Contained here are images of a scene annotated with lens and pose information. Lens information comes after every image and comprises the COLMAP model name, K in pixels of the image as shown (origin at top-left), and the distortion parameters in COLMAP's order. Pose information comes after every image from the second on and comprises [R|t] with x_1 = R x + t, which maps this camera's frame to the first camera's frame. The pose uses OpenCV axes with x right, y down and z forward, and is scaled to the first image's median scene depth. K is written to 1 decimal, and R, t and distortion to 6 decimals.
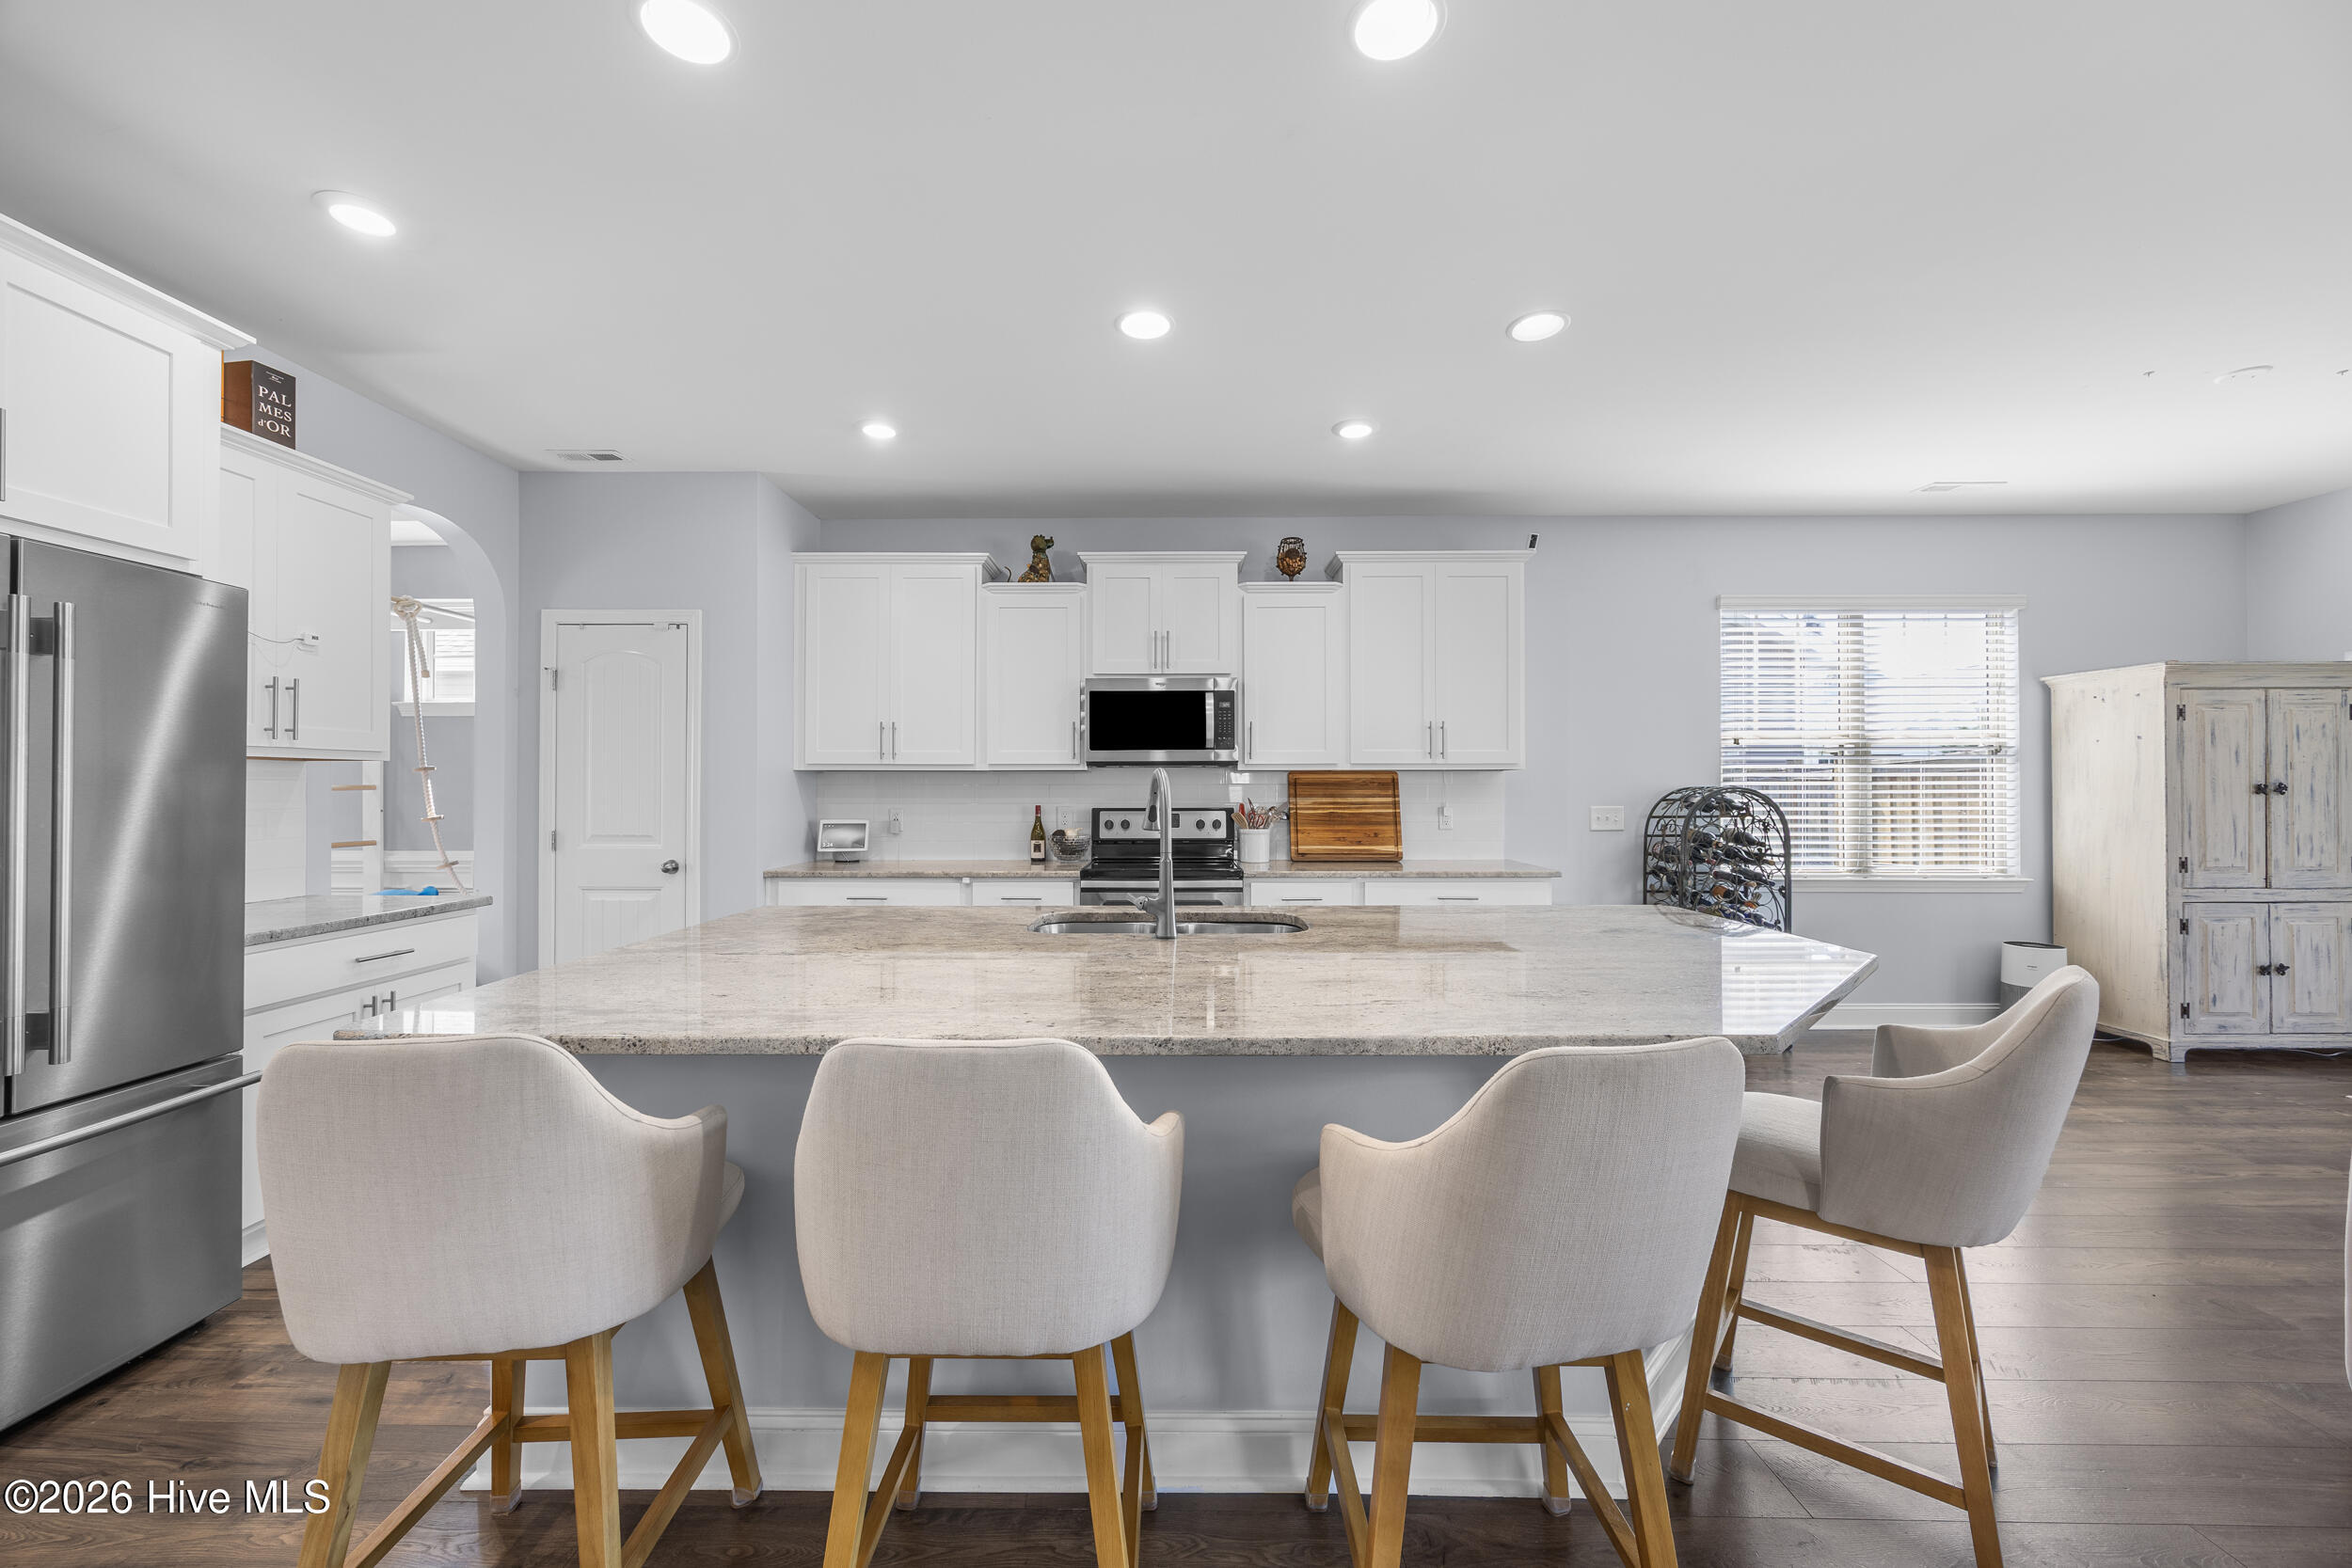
lens RADIAL K [[886.0, 0, 1180.0], [0, 886.0, 791.5], [0, 0, 1]] dist [-0.000045, 0.000075]
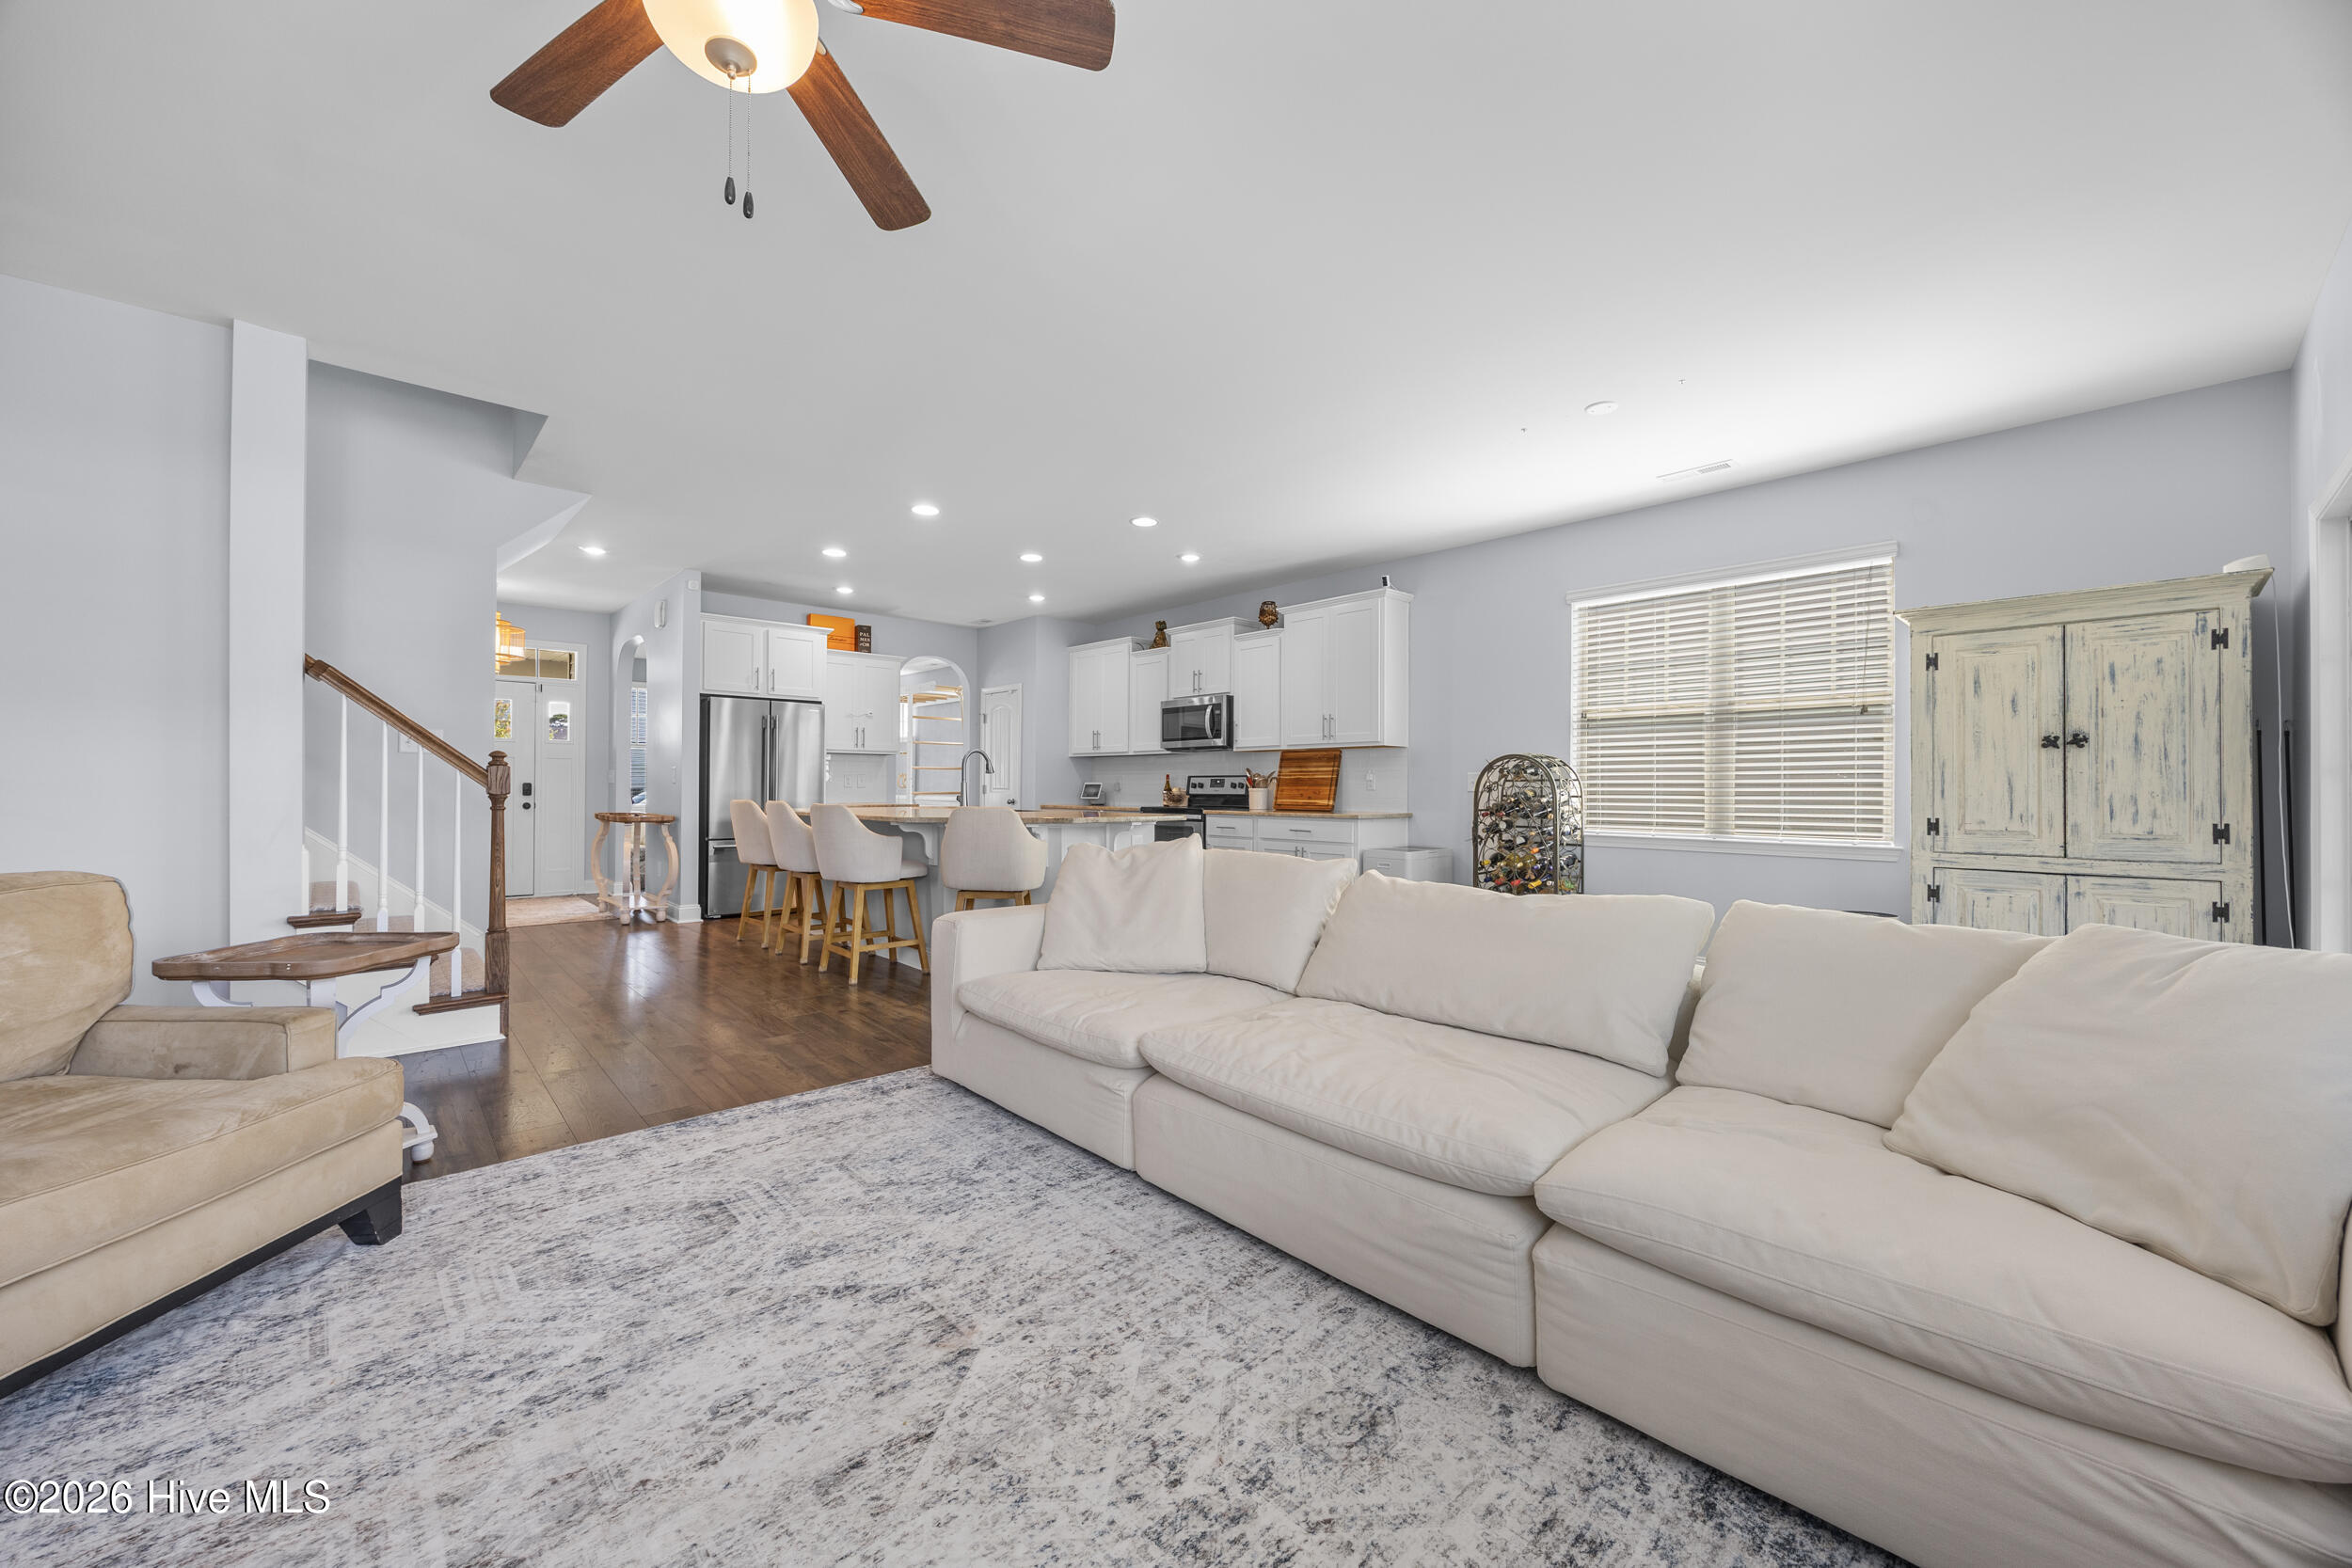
lens RADIAL K [[886.0, 0, 1185.0], [0, 886.0, 788.0], [0, 0, 1]] dist [-0.000045, 0.000075]
pose [[0.690426, 0.004830, -0.723387, 1.171131], [-0.008325, 0.999965, -0.001269, 0.046638], [0.723355, 0.006899, 0.690442, -0.185018]]
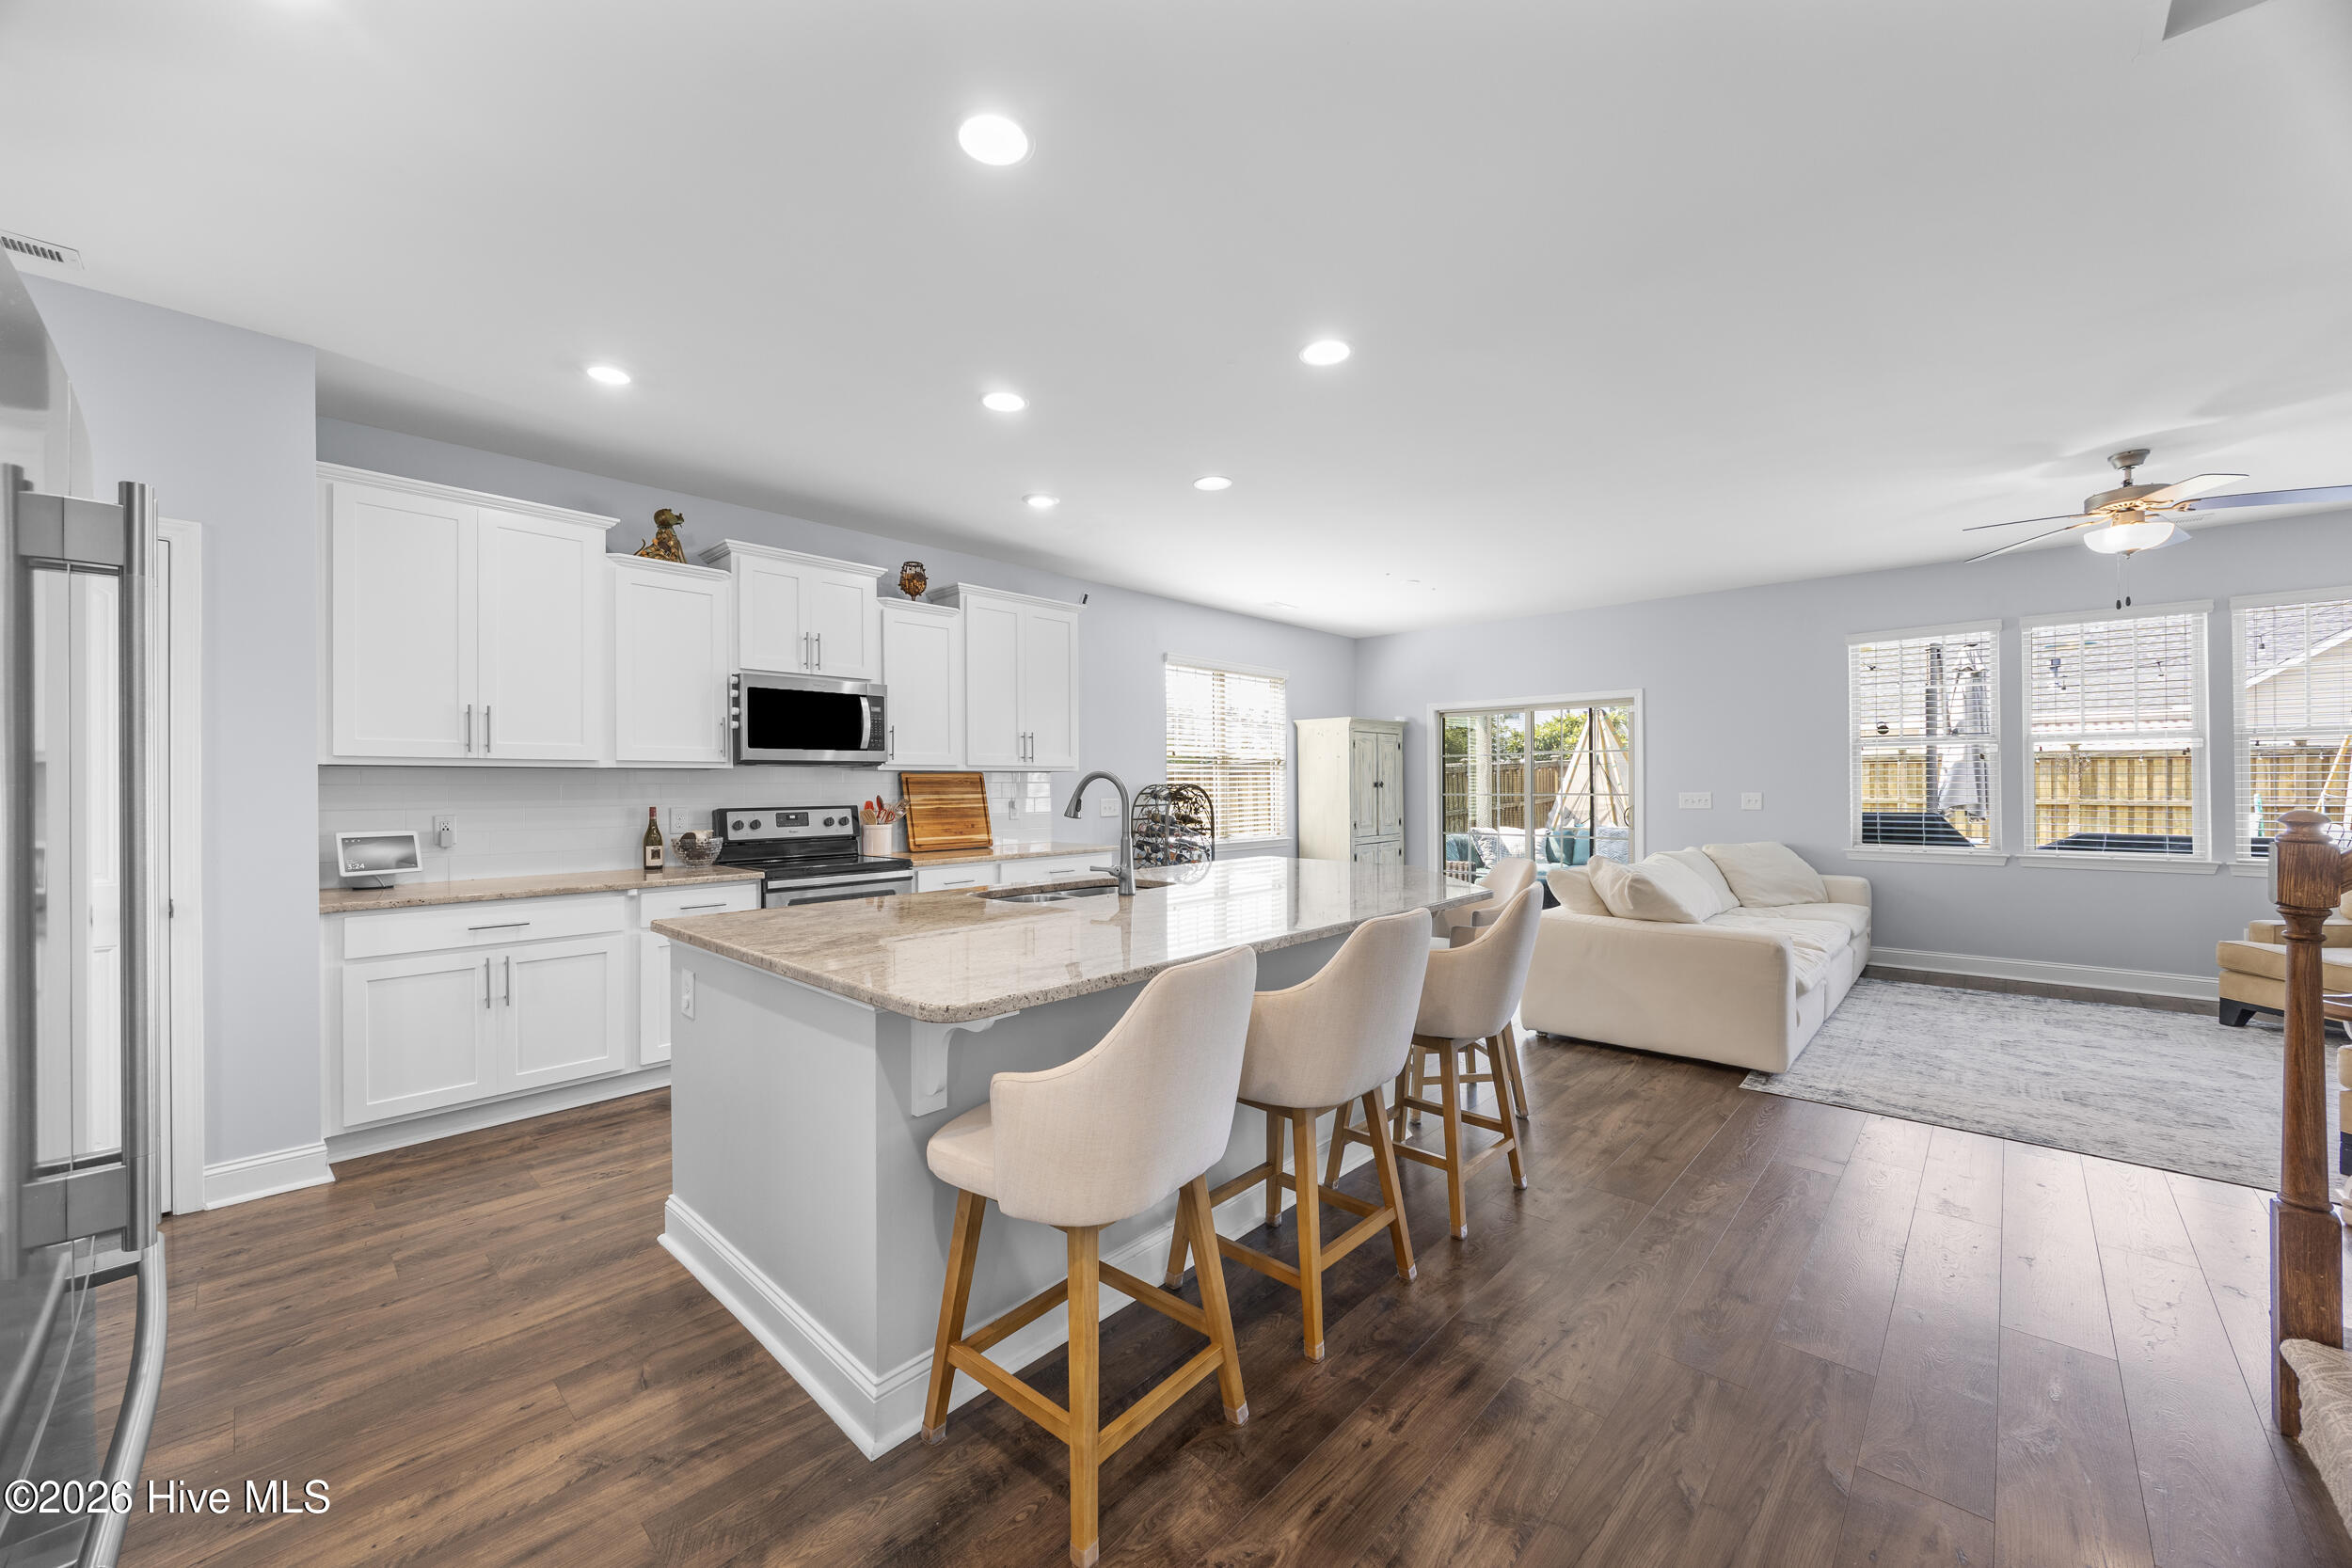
lens RADIAL K [[886.0, 0, 1161.7], [0, 886.0, 781.8], [0, 0, 1]] dist [-0.000045, 0.000075]
pose [[0.683665, -0.000404, 0.729796, -0.481434], [0.007177, 0.999955, -0.006169, -0.000444], [-0.729761, 0.009456, 0.683637, 0.013429]]
